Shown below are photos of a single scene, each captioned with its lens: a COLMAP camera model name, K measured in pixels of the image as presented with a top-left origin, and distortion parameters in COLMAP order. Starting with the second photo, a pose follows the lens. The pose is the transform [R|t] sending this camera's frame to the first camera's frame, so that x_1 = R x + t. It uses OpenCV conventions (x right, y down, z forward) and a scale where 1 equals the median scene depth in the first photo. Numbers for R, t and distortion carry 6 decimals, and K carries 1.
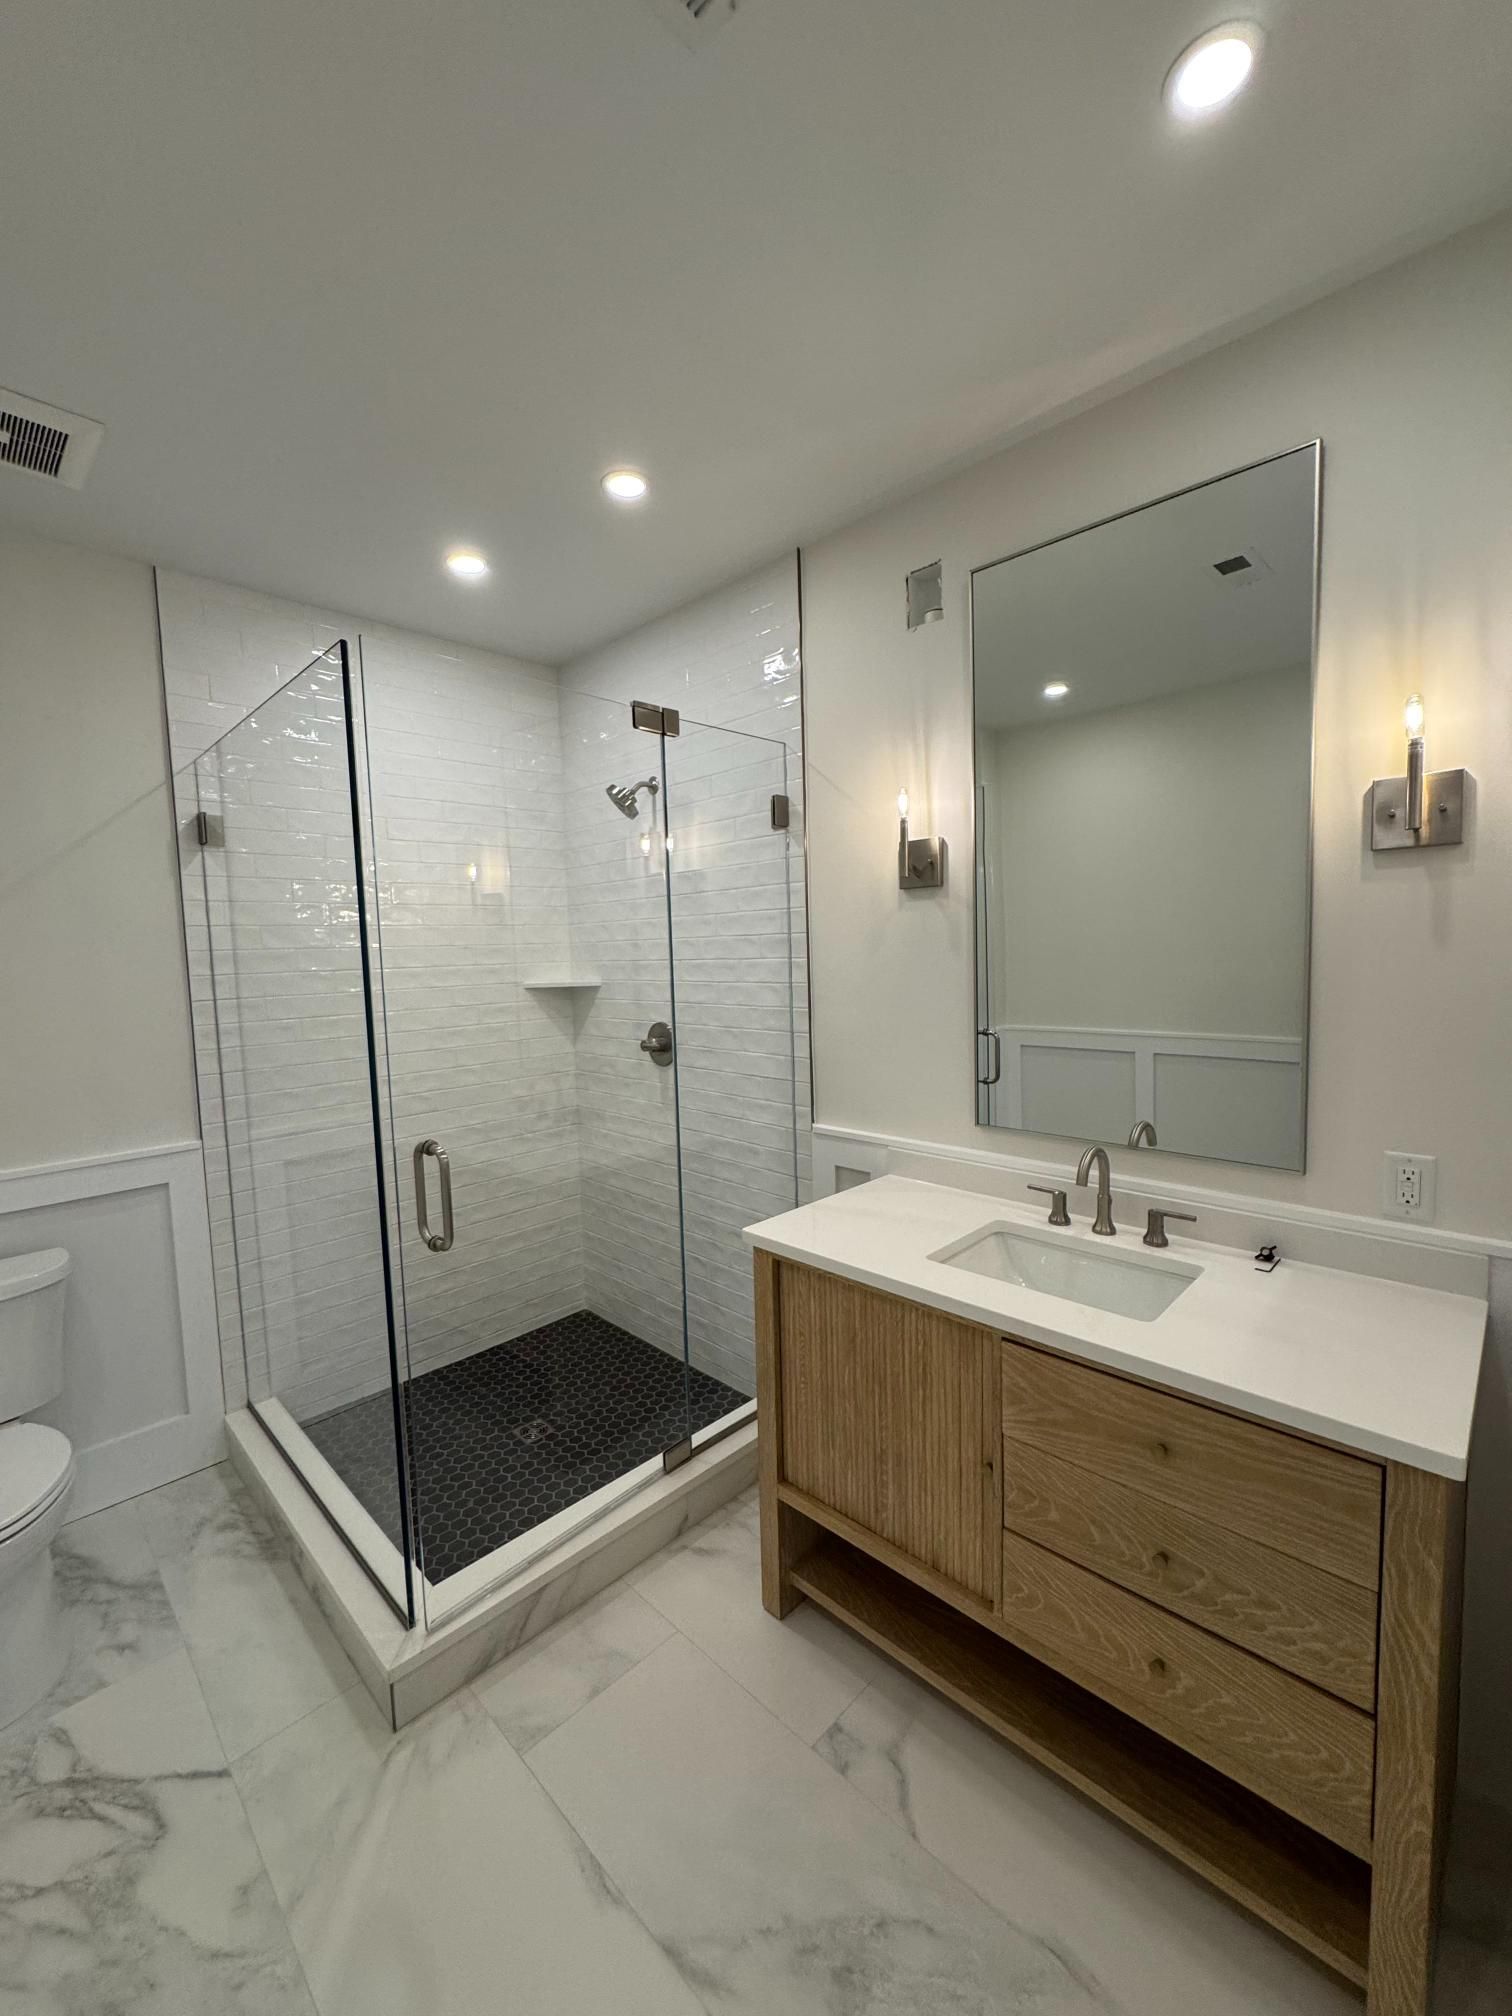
lens RADIAL K [[810.1, 0, 756.0], [0, 810.1, 1008.0], [0, 0, 1]] dist [-0.003217, 0.000954]
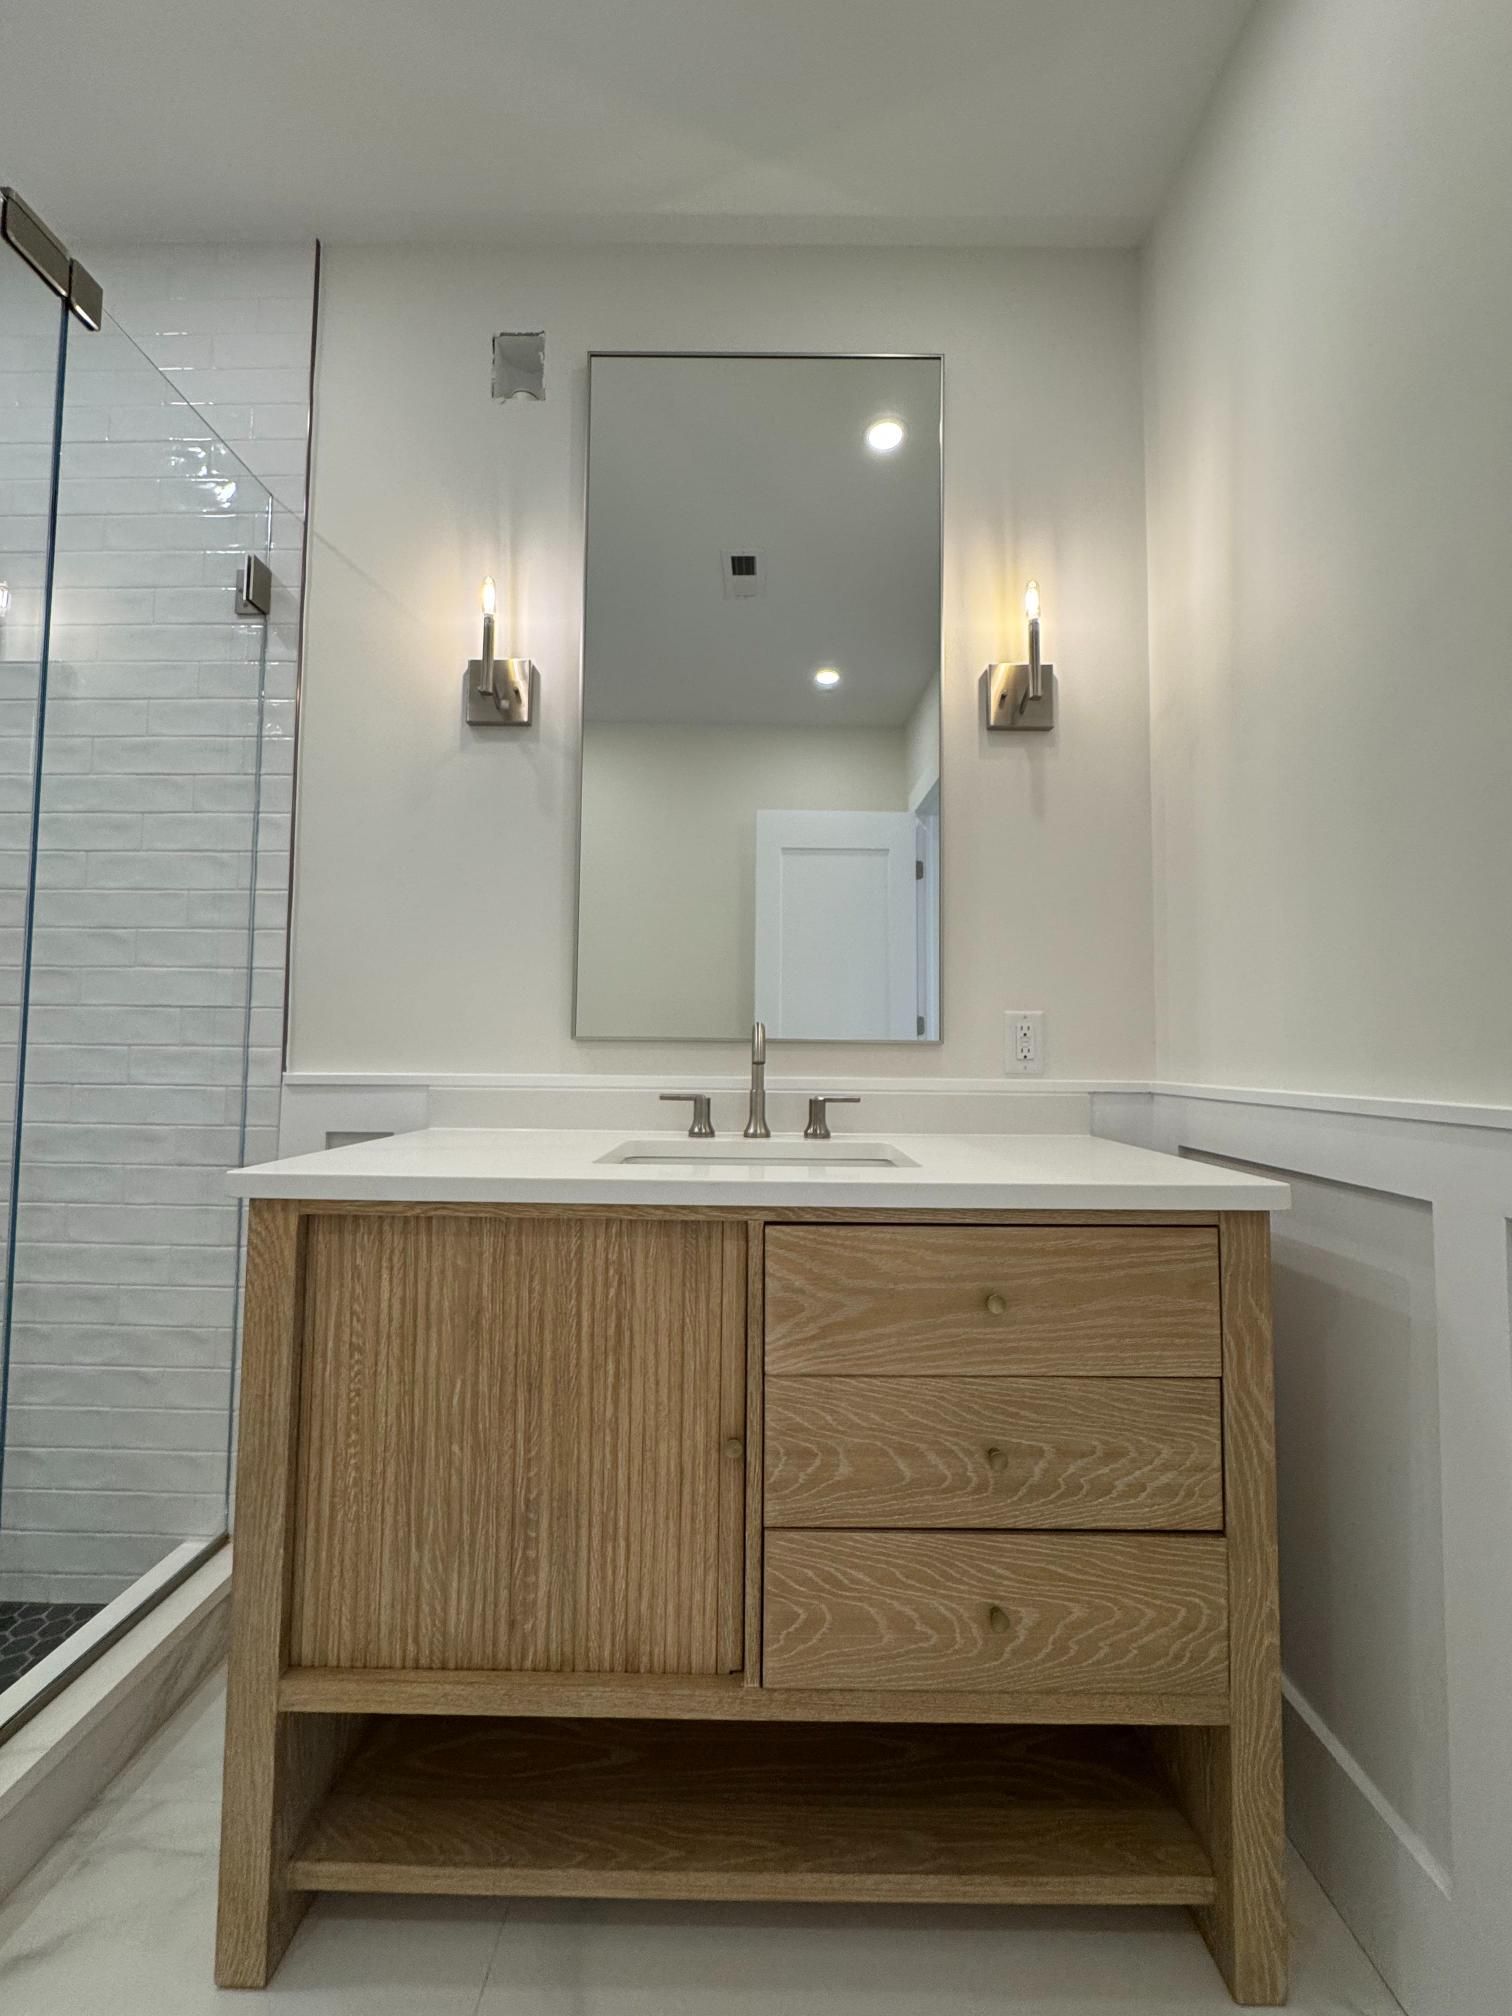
lens RADIAL K [[810.1, 0, 756.0], [0, 810.1, 1008.0], [0, 0, 1]] dist [-0.003217, 0.000954]
pose [[0.719295, 0.073997, 0.690752, -0.154016], [0.022132, 0.991365, -0.129247, 0.270395], [-0.694352, 0.108255, 0.711447, 0.431697]]
